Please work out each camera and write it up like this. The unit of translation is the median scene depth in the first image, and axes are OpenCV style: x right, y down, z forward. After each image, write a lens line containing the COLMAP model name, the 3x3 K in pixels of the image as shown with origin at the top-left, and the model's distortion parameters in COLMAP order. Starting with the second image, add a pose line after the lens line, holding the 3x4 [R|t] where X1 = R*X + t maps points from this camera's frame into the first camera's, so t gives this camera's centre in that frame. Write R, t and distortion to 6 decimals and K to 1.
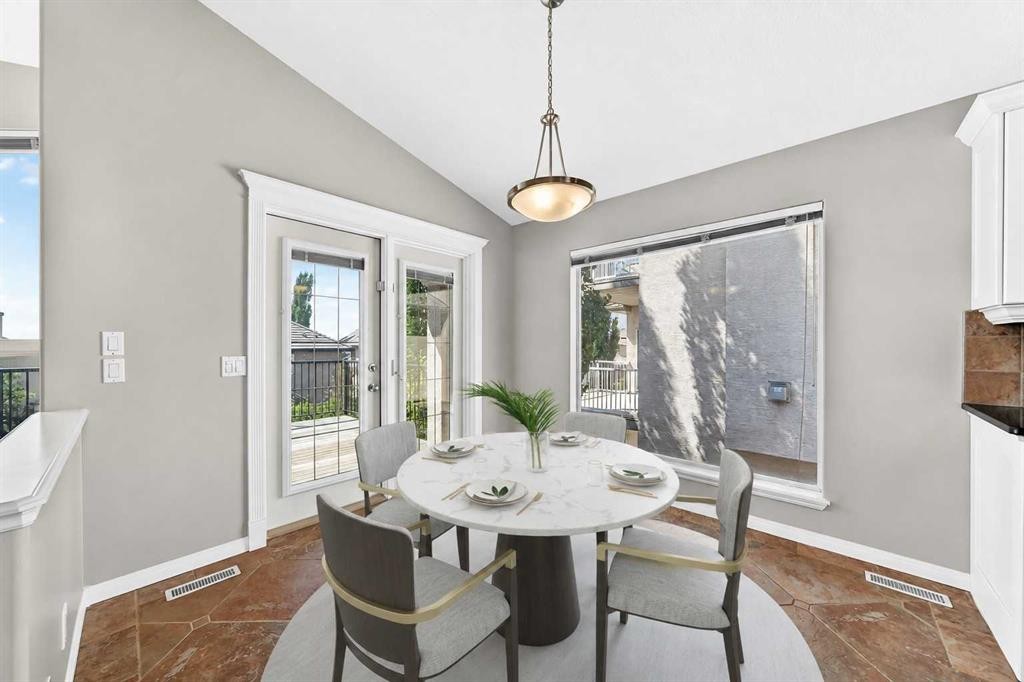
lens RADIAL K [[374.6, 0, 514.2], [0, 374.6, 342.3], [0, 0, 1]] dist [0.001586, 0.000257]
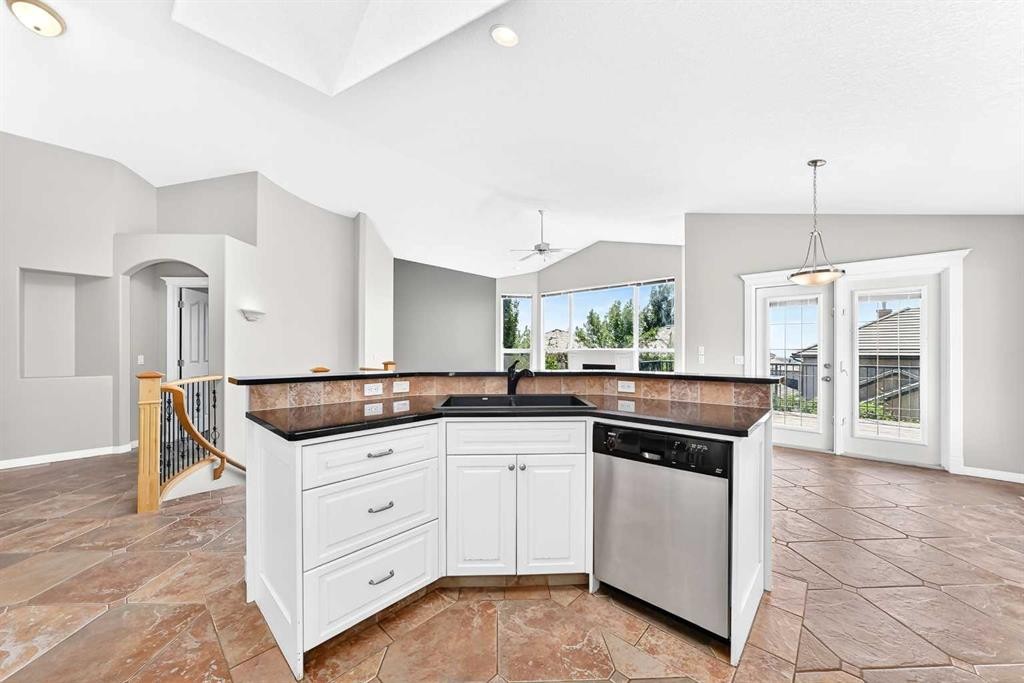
lens RADIAL K [[367.6, 0, 508.5], [0, 367.6, 349.8], [0, 0, 1]] dist [-0.000483, 0.000030]
pose [[-0.027875, -0.000242, -0.999611, 1.185034], [-0.003841, 0.999993, -0.000135, 0.005925], [0.999604, 0.003836, -0.027875, -0.273205]]
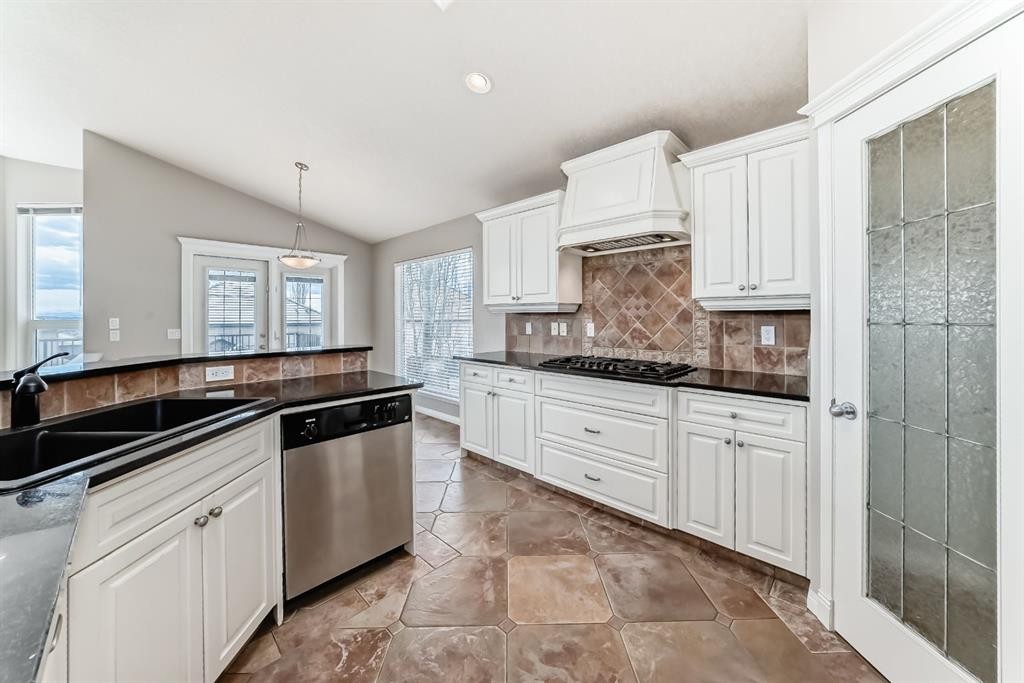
lens RADIAL K [[376.4, 0, 513.5], [0, 376.4, 318.5], [0, 0, 1]] dist [-0.001186, 0.000173]
pose [[0.998785, -0.002267, -0.049238, 0.881966], [0.002273, 0.999997, 0.000061, -0.009024], [0.049238, -0.000173, 0.998787, -0.693206]]
